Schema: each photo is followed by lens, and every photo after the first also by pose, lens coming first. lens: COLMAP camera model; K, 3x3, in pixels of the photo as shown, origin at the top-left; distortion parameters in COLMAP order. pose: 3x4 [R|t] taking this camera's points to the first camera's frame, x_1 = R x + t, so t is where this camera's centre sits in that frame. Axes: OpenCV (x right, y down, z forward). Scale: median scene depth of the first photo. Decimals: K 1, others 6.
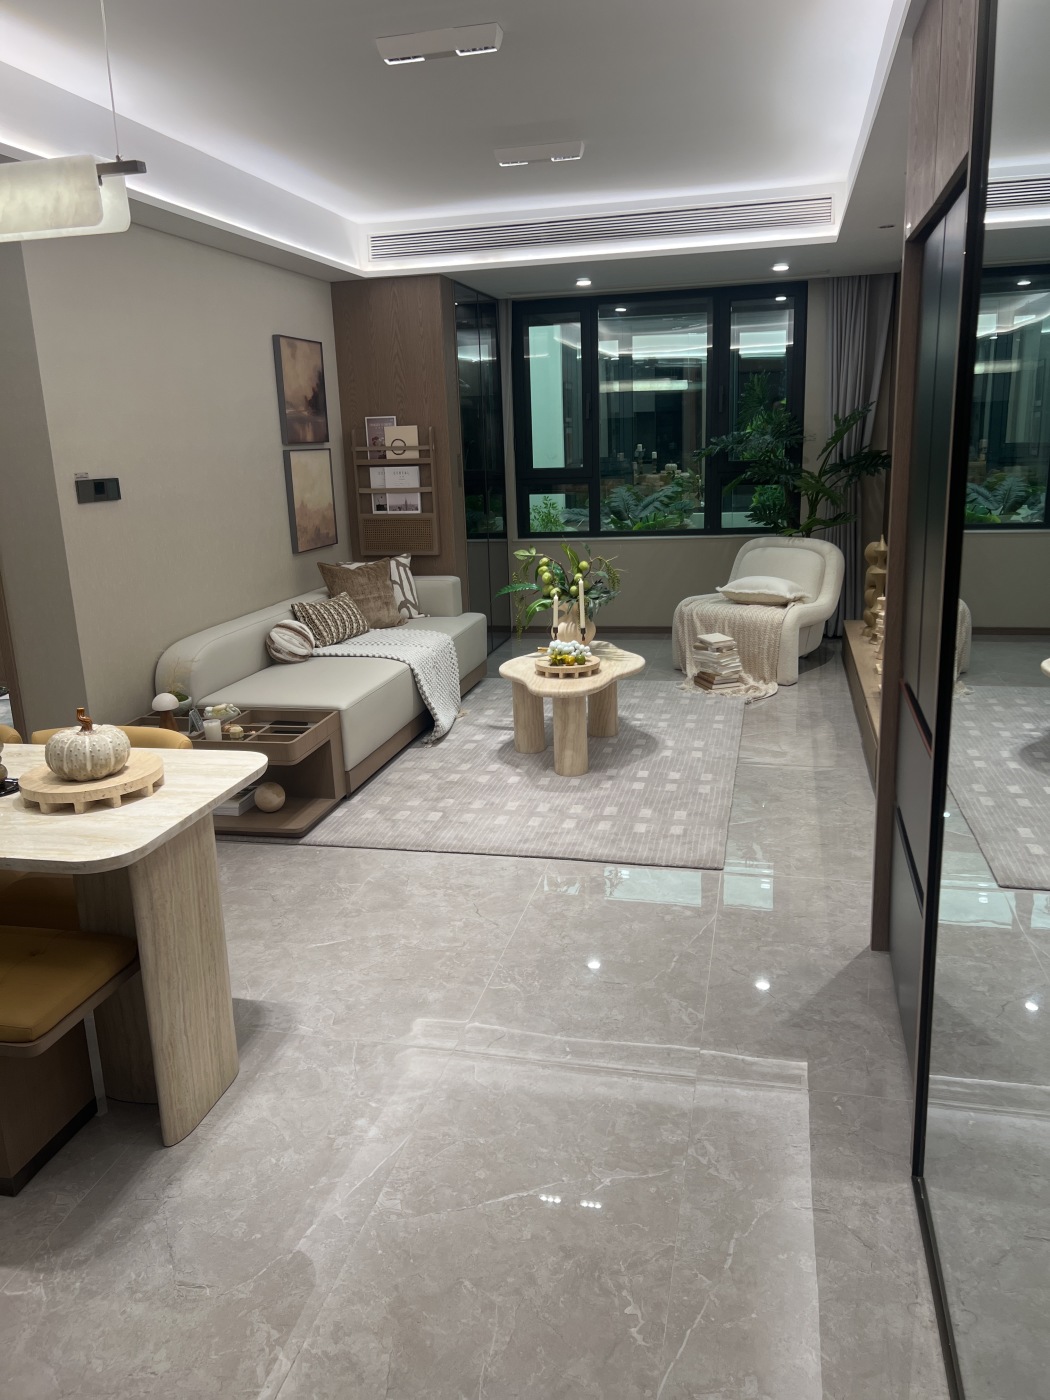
lens RADIAL K [[1054.7, 0, 526.2], [0, 1054.7, 698.6], [0, 0, 1]] dist [0.001447, 0.000516]
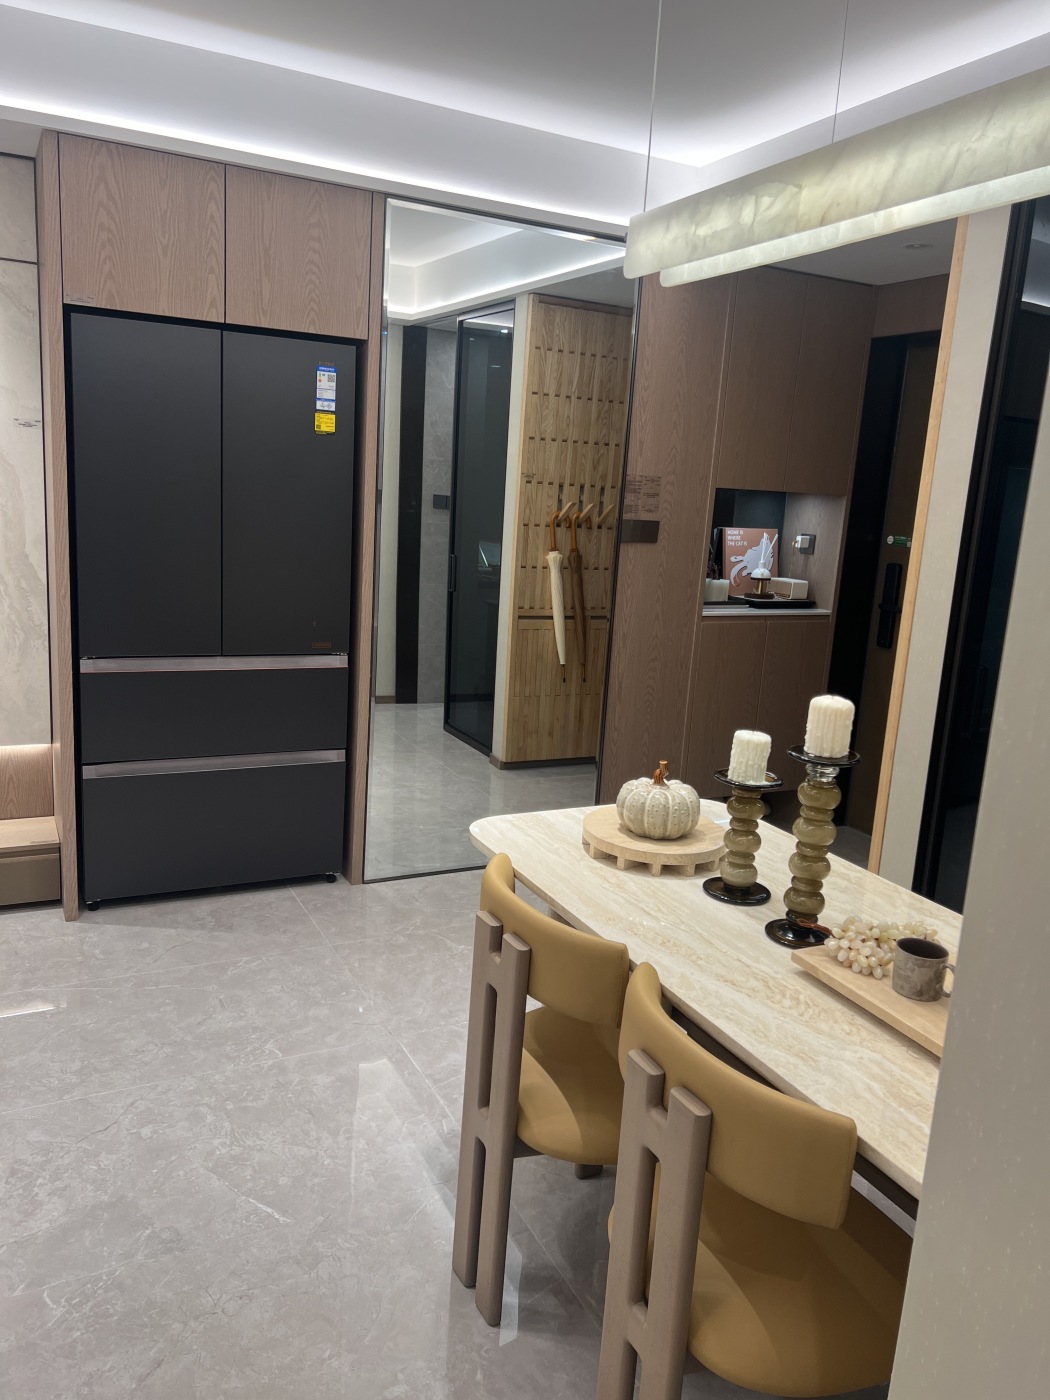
lens RADIAL K [[1054.7, 0, 524.4], [0, 1054.7, 699.8], [0, 0, 1]] dist [0.001447, 0.000516]
pose [[-0.647611, -0.163709, 0.744177, -1.273869], [0.152488, 0.929046, 0.337078, -0.466433], [-0.746557, 0.331774, -0.576697, 1.994533]]
